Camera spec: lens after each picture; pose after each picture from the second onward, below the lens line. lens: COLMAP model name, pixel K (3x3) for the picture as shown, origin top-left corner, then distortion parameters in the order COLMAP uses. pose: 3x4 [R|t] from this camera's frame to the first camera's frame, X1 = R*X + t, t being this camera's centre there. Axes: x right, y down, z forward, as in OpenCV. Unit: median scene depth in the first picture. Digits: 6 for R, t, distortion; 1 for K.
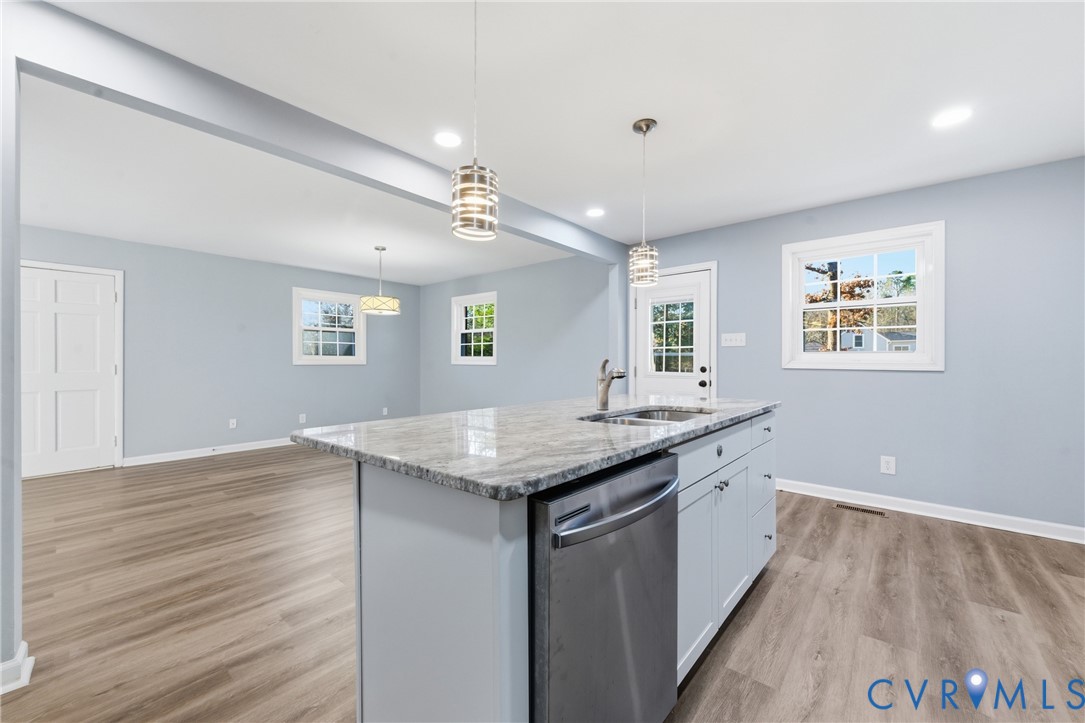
lens RADIAL K [[424.1, 0, 541.2], [0, 424.1, 364.4], [0, 0, 1]] dist [0.002530, -0.003013]
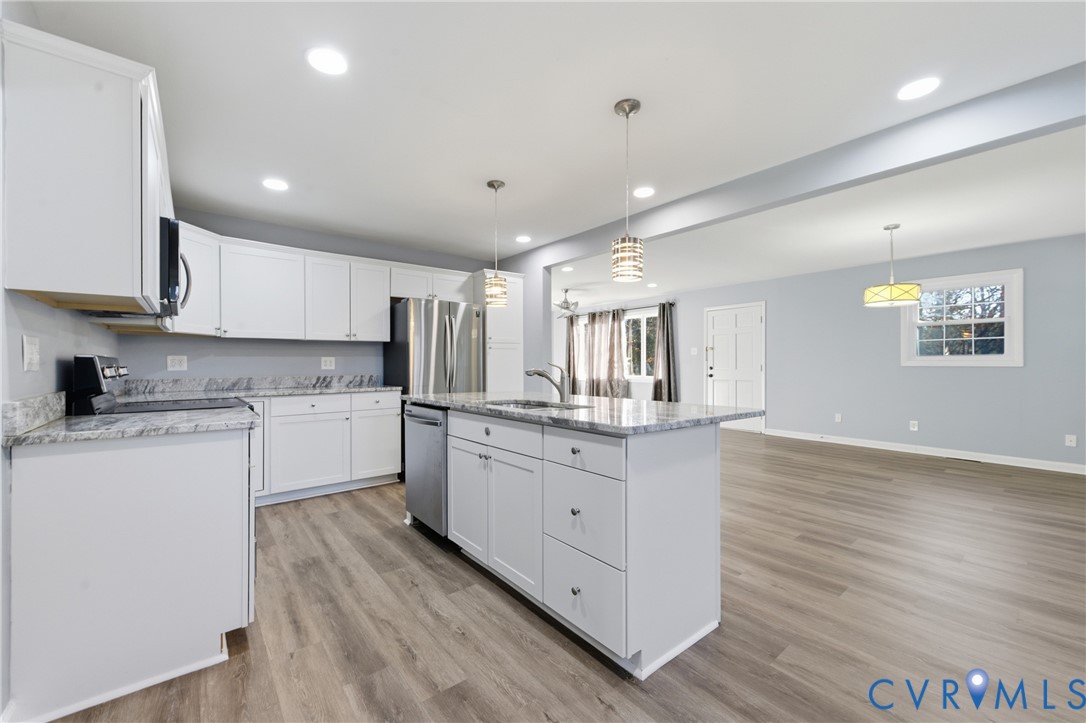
lens RADIAL K [[424.4, 0, 541.7], [0, 424.4, 364.4], [0, 0, 1]] dist [0.002530, -0.003013]
pose [[-0.172778, 0.004753, -0.984949, 1.189272], [-0.006151, 0.999964, 0.005905, -0.009431], [0.984942, 0.007079, -0.172742, 0.974259]]
